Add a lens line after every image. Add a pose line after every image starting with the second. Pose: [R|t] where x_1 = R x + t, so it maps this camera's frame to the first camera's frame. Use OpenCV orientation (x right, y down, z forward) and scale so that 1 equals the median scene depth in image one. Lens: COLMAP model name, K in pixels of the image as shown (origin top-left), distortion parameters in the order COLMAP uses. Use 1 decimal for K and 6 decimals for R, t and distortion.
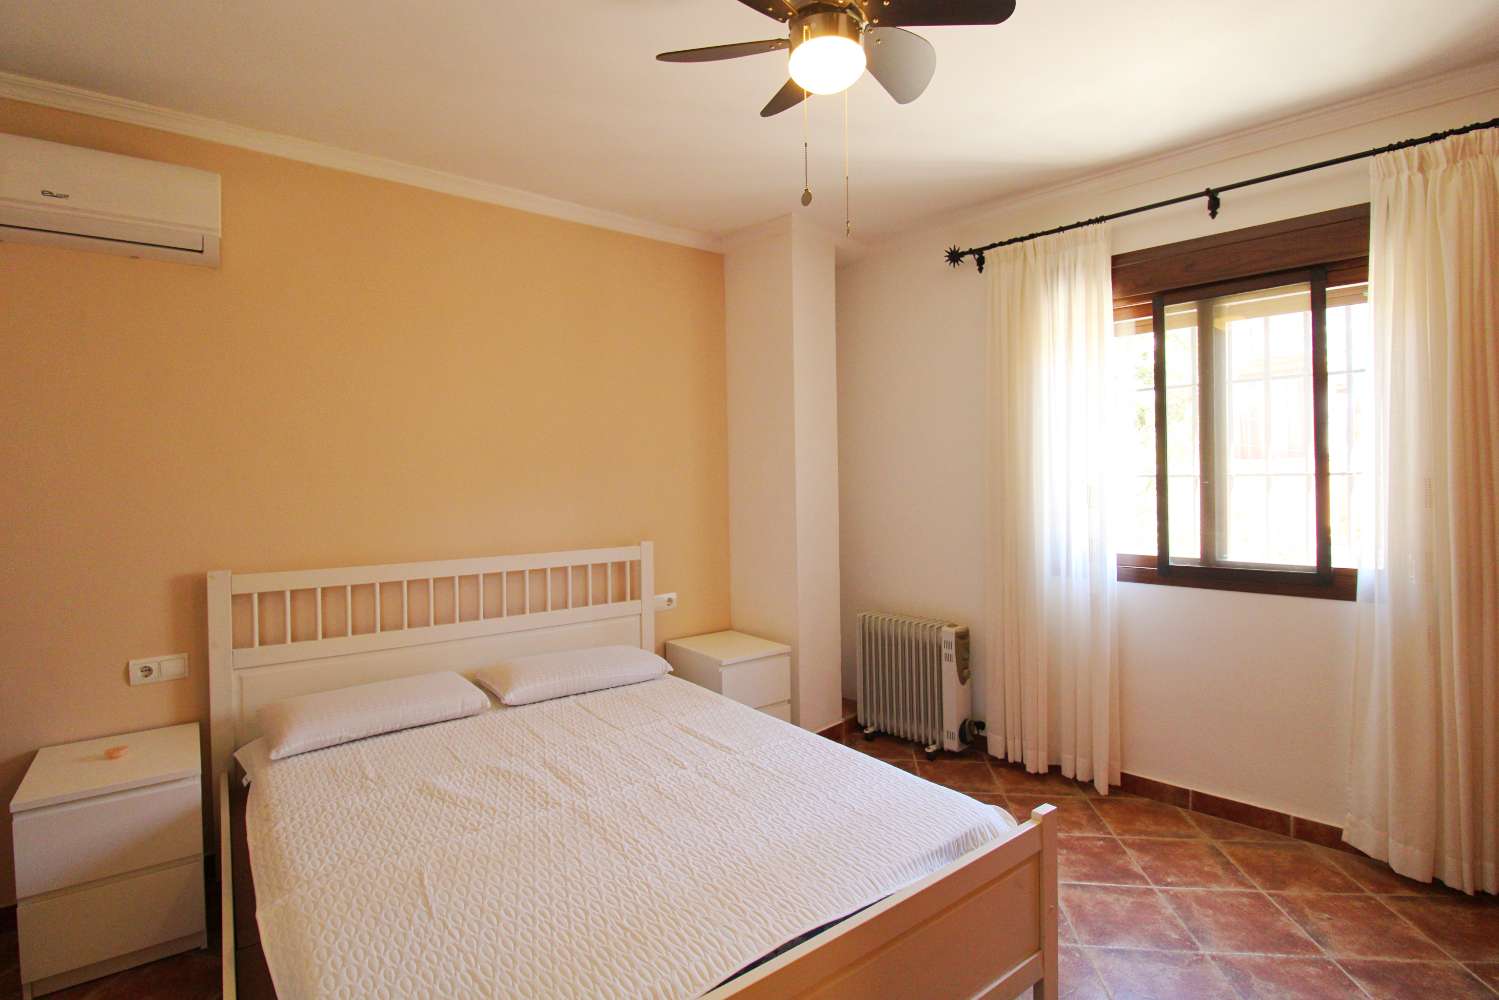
lens RADIAL K [[734.4, 0, 776.4], [0, 734.4, 472.8], [0, 0, 1]] dist [0.000341, -0.013953]
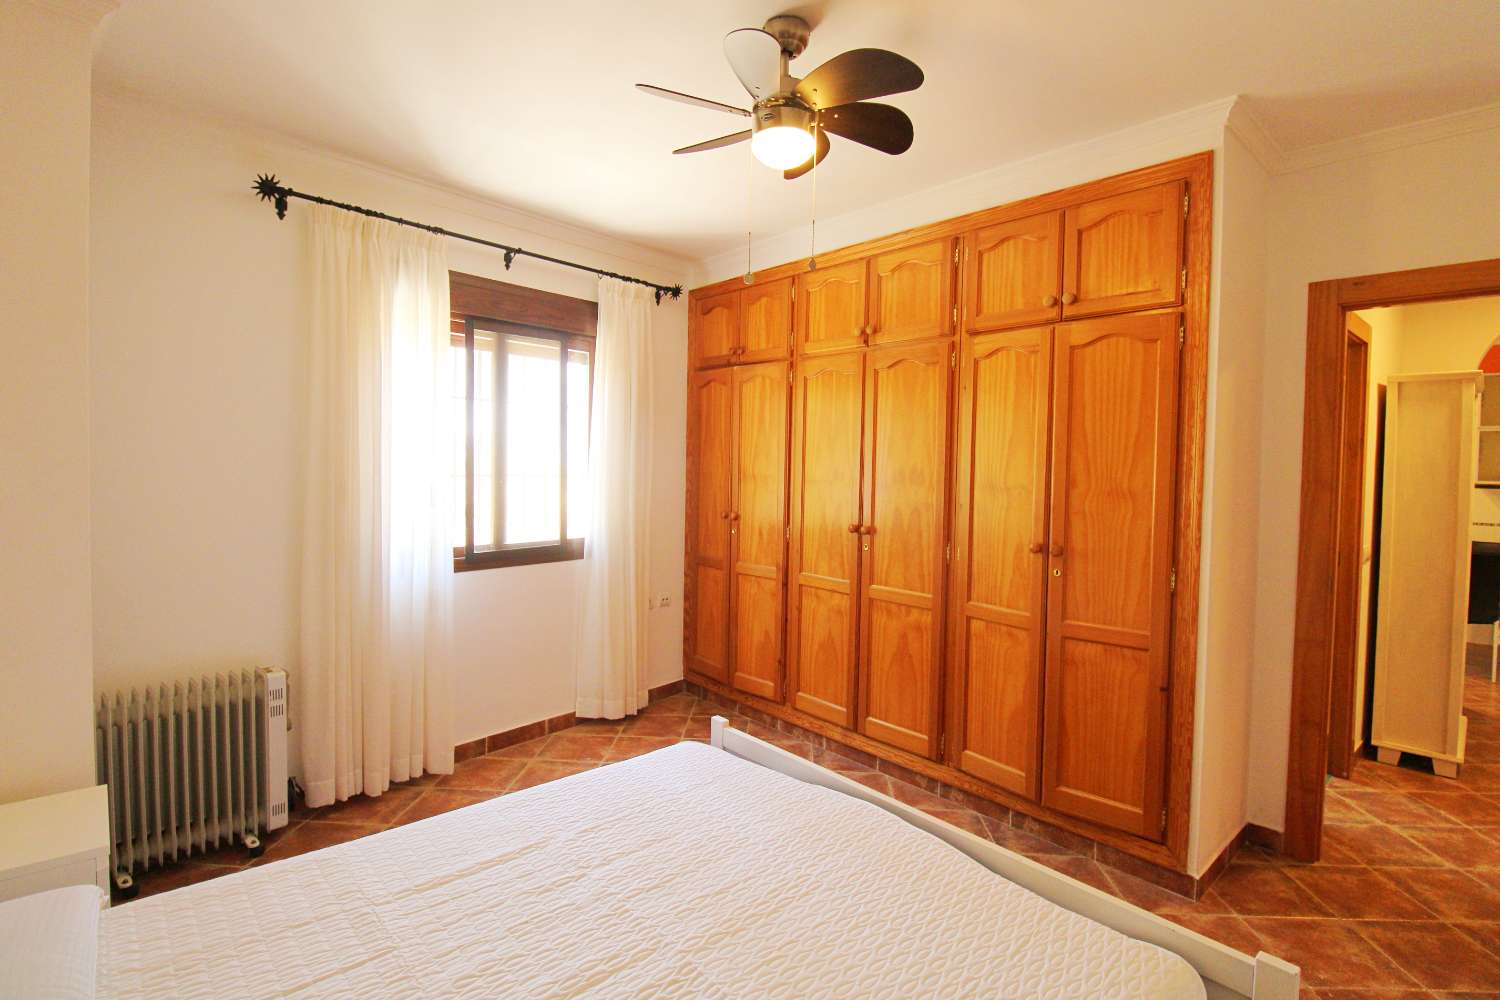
lens RADIAL K [[699.3, 0, 753.2], [0, 699.3, 486.2], [0, 0, 1]] dist [-0.000689, -0.011061]
pose [[-0.048045, -0.015160, 0.998730, -0.593735], [-0.016788, 0.999756, 0.014368, -0.004437], [-0.998704, -0.016076, -0.048288, 0.617155]]
